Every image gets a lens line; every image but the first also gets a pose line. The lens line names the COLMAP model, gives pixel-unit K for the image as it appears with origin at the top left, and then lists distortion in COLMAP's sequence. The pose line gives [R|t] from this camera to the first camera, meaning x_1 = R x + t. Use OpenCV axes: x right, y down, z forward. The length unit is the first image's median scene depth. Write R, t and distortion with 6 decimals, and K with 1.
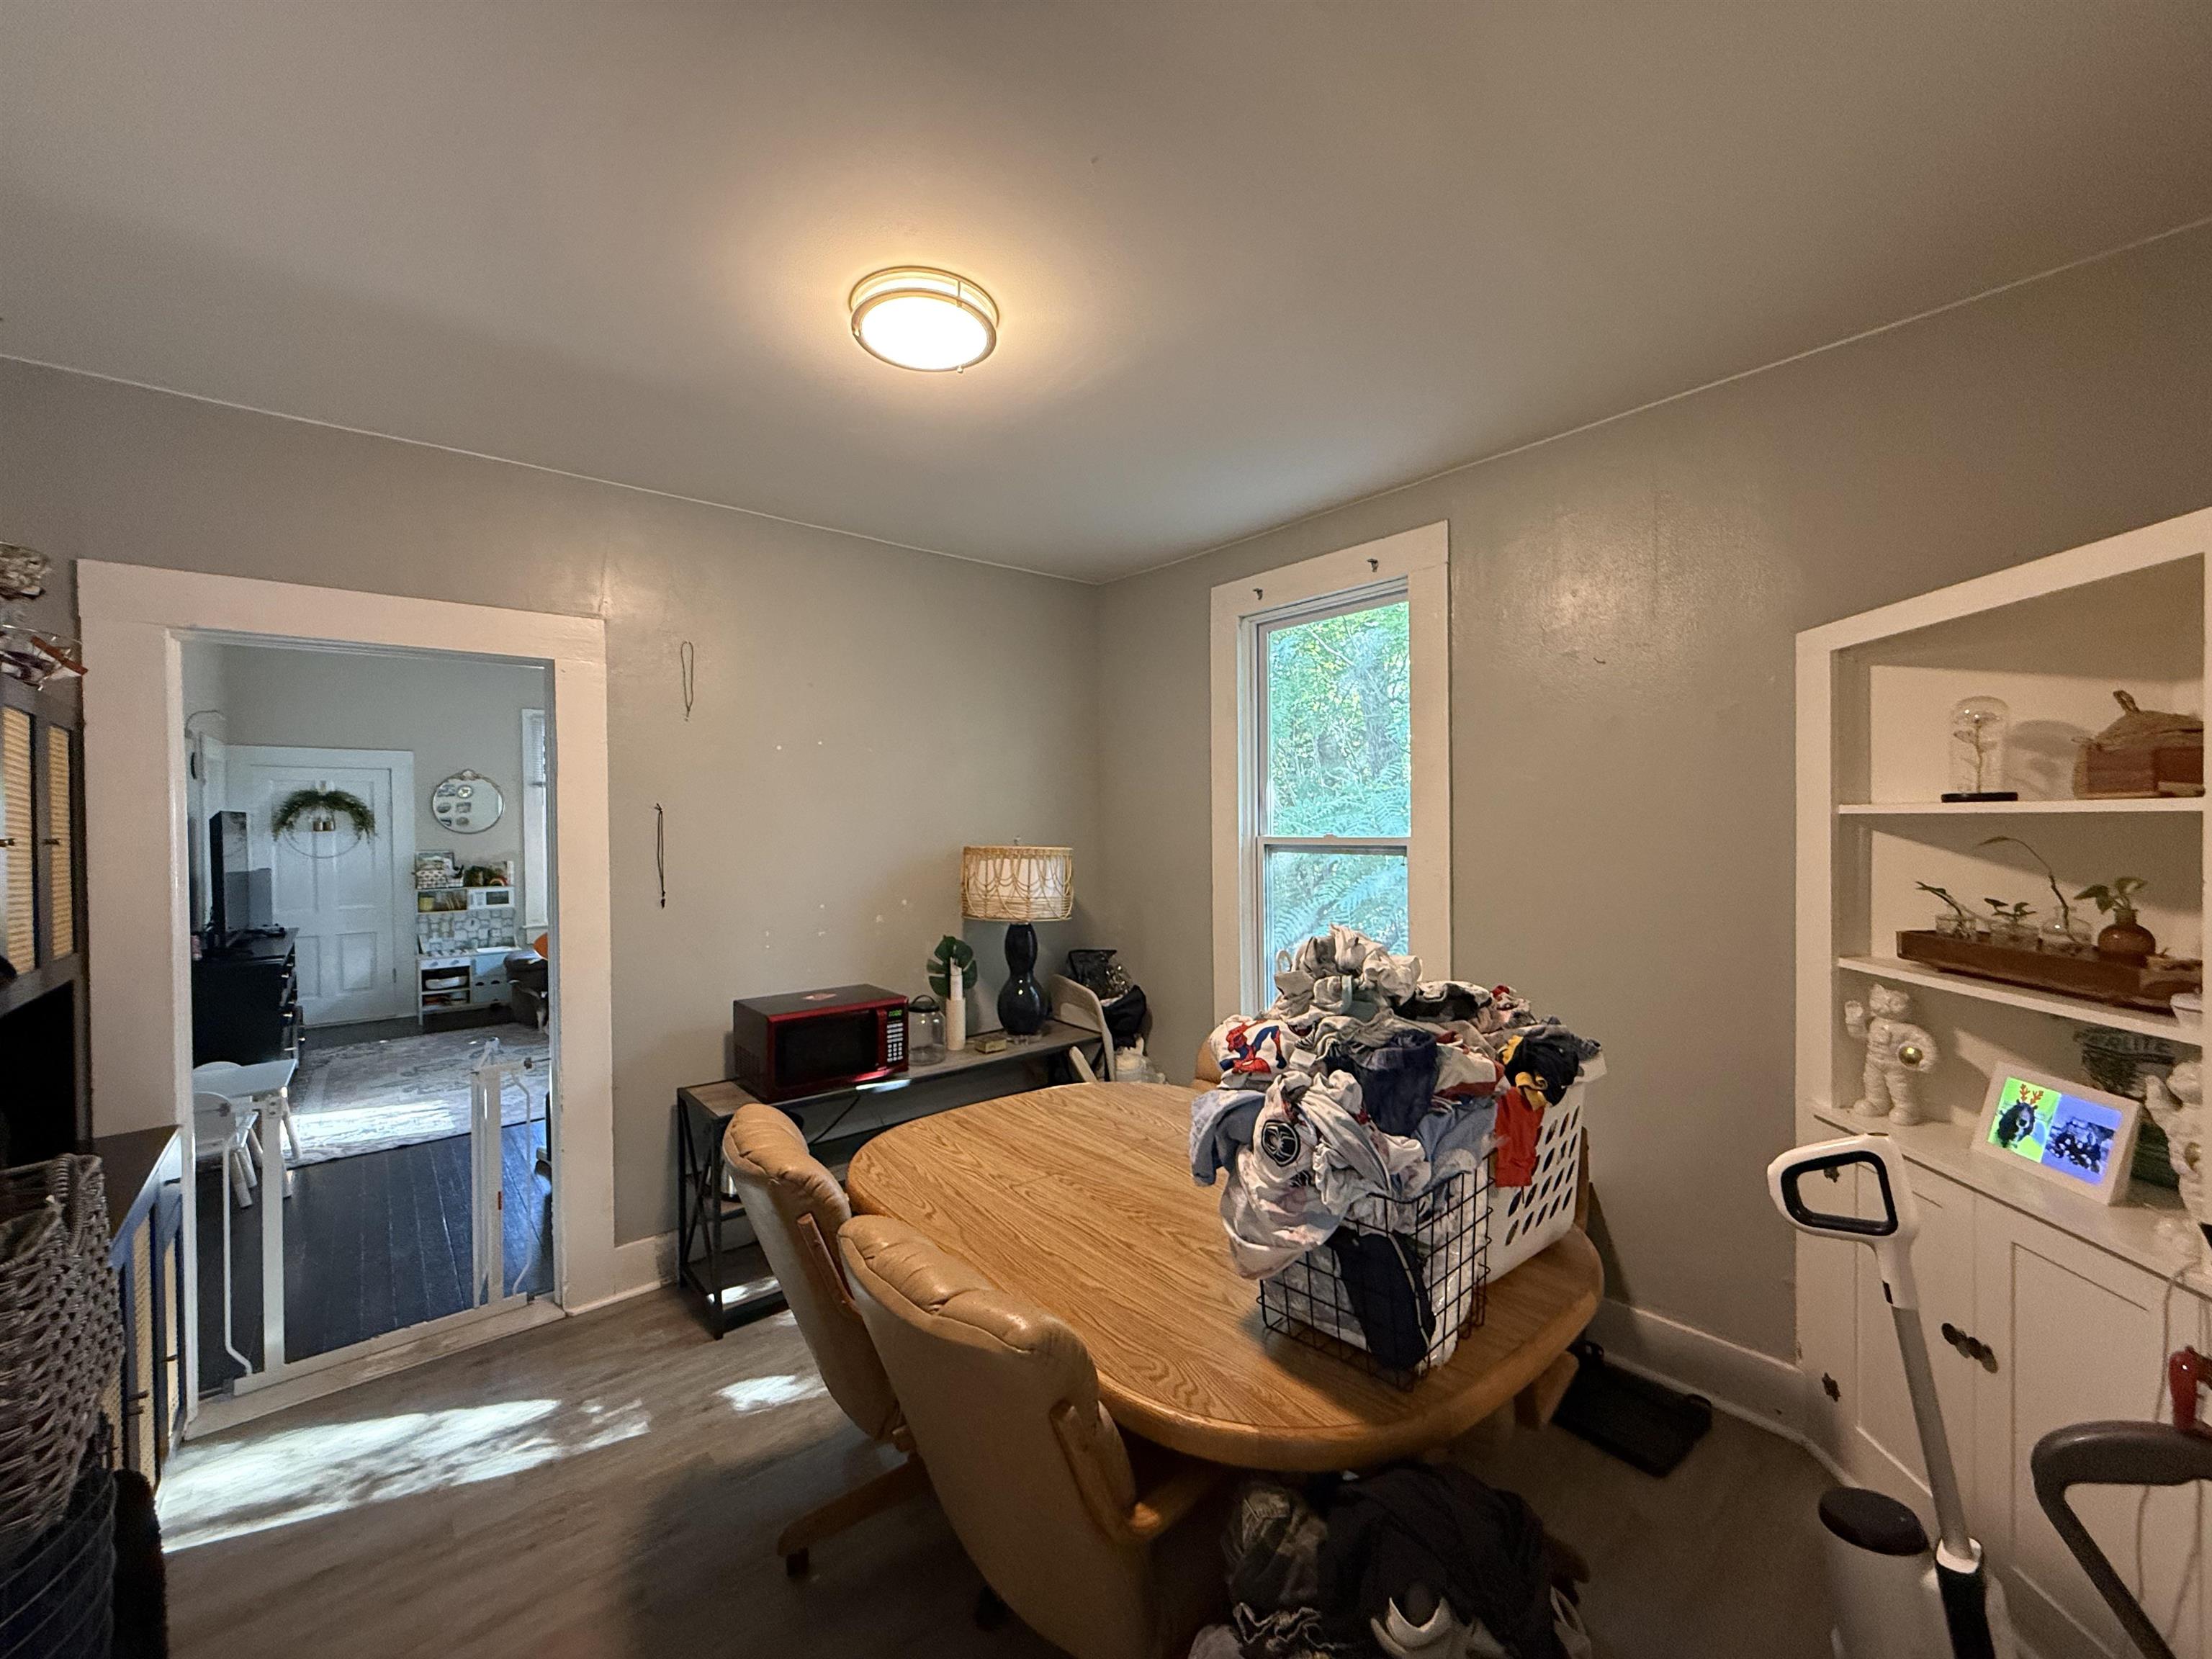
lens RADIAL K [[879.7, 0, 1101.4], [0, 879.7, 828.9], [0, 0, 1]] dist [-0.001255, -0.000484]
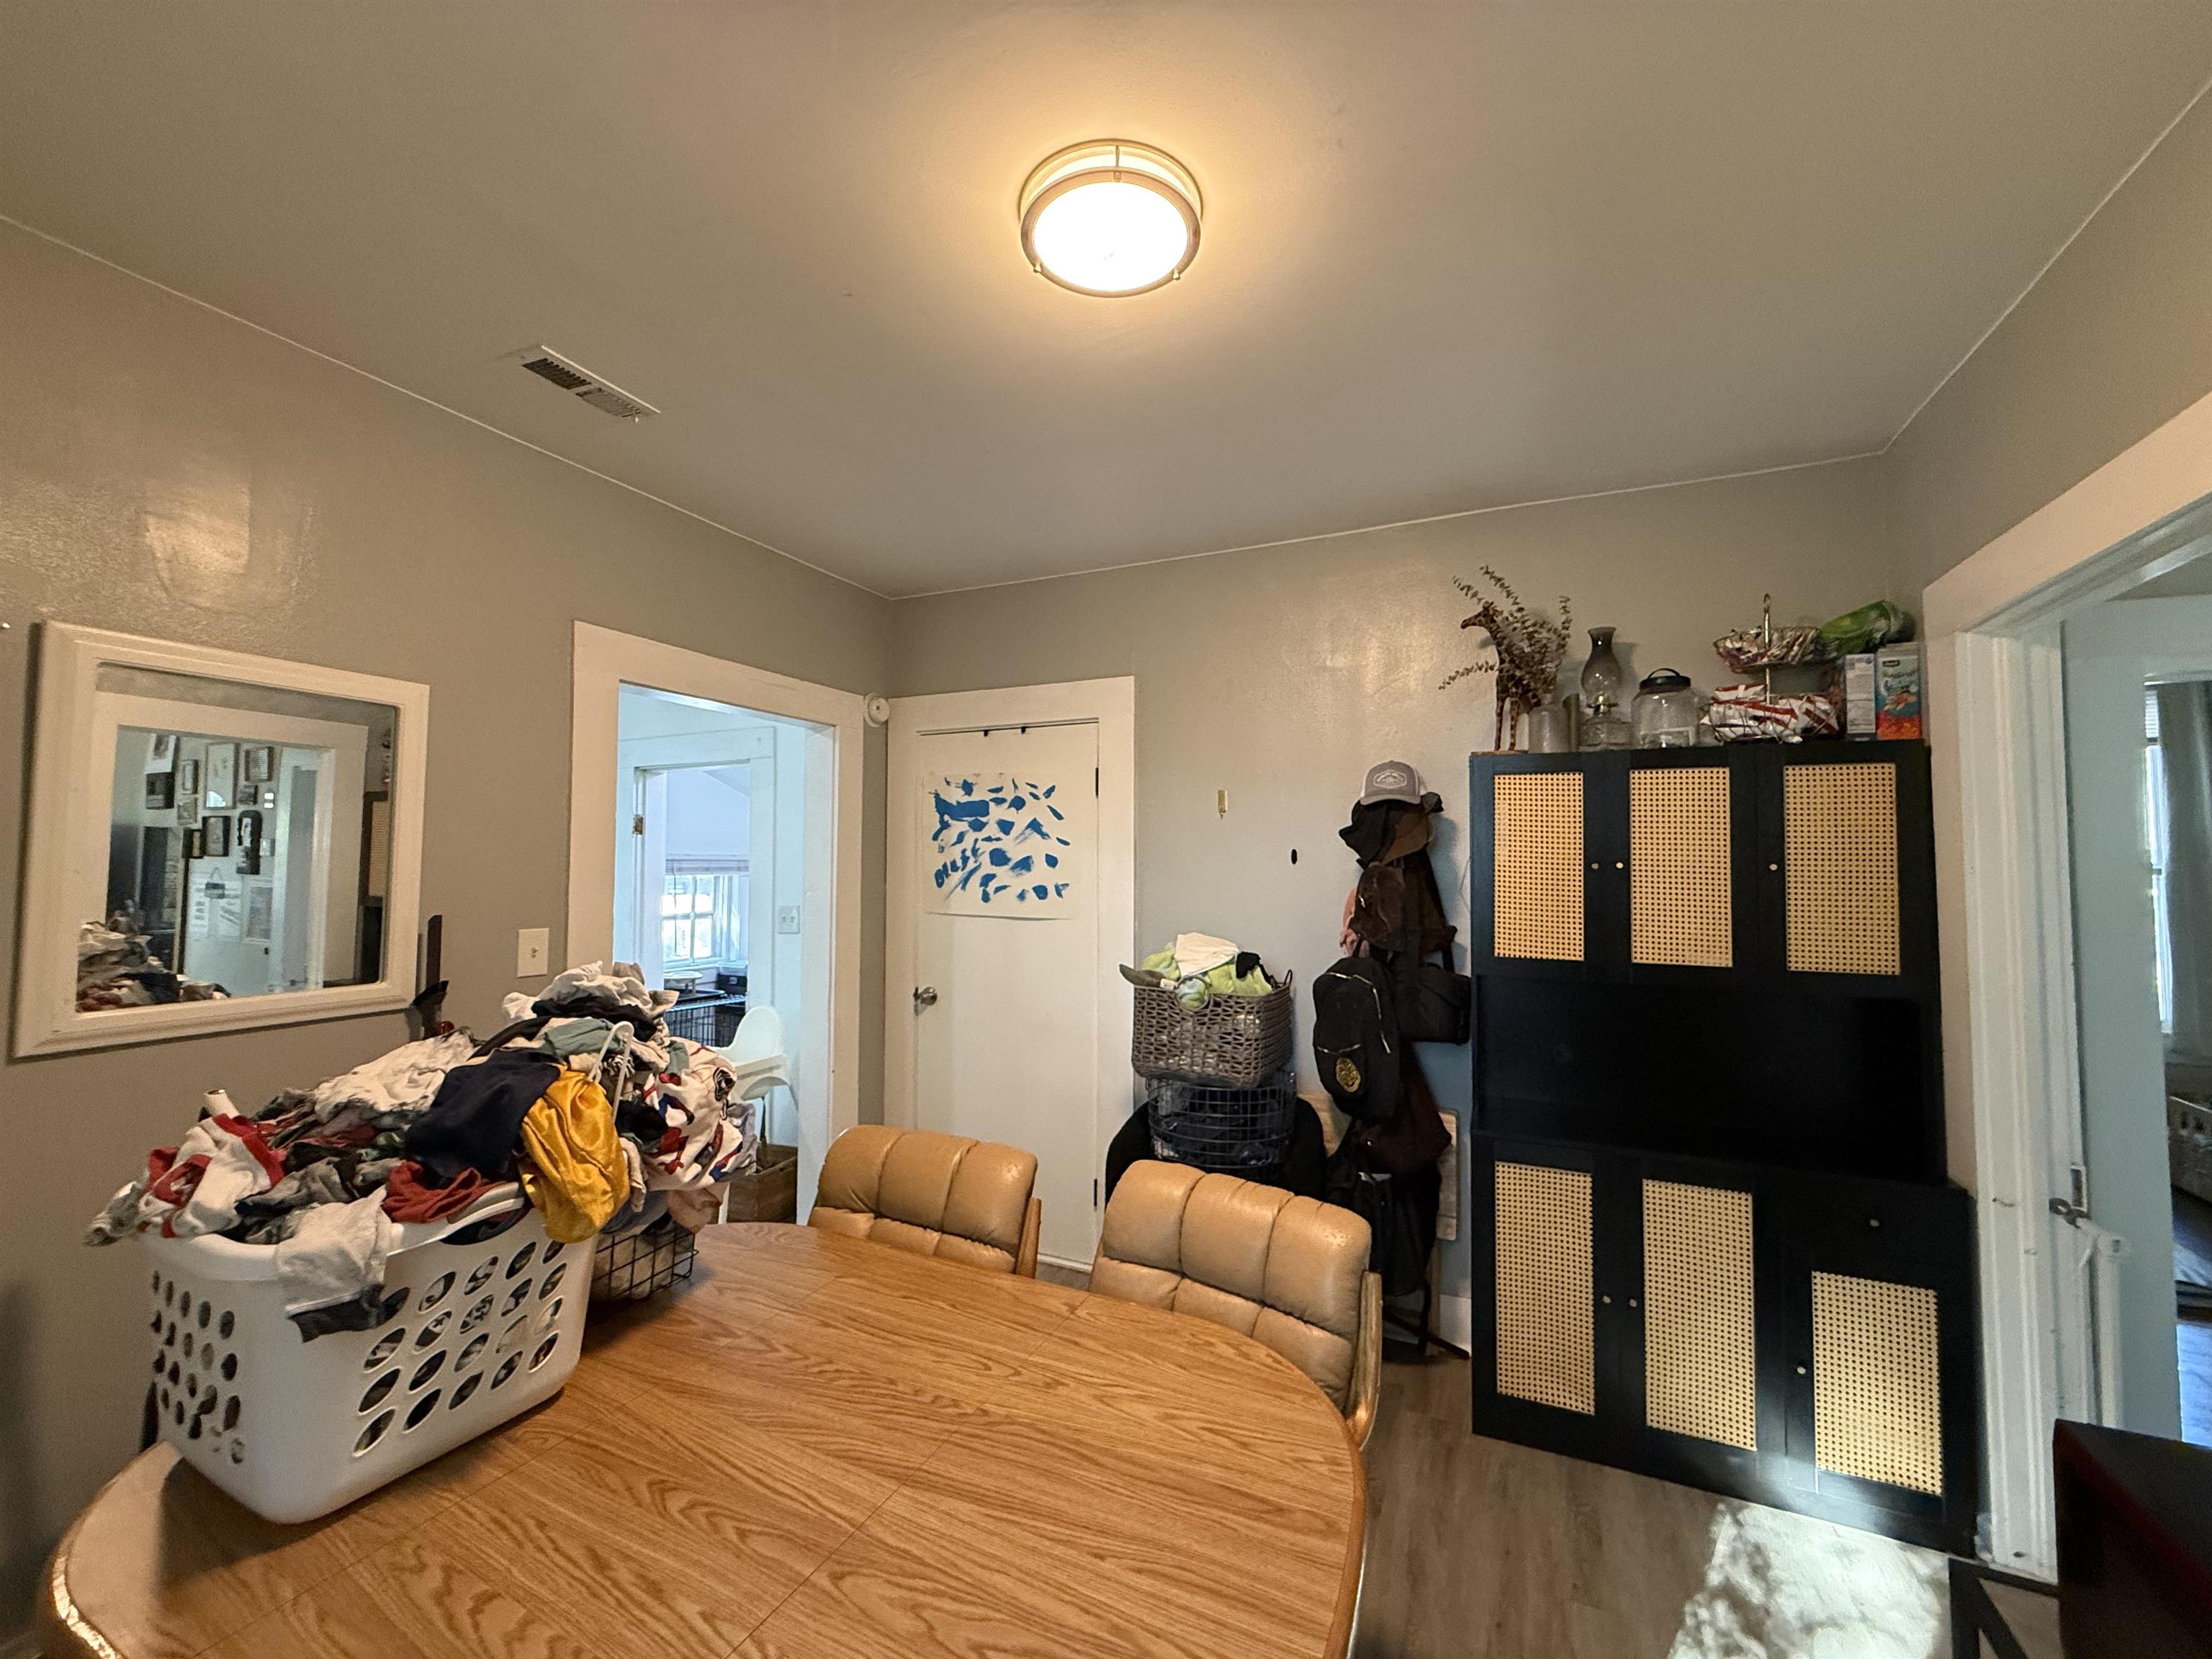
lens RADIAL K [[879.7, 0, 1097.8], [0, 879.7, 829.3], [0, 0, 1]] dist [-0.001255, -0.000484]
pose [[-0.906735, -0.001612, -0.421698, 0.130324], [0.013119, 0.999401, -0.032029, -0.003445], [0.421497, -0.034574, -0.906171, 1.599359]]
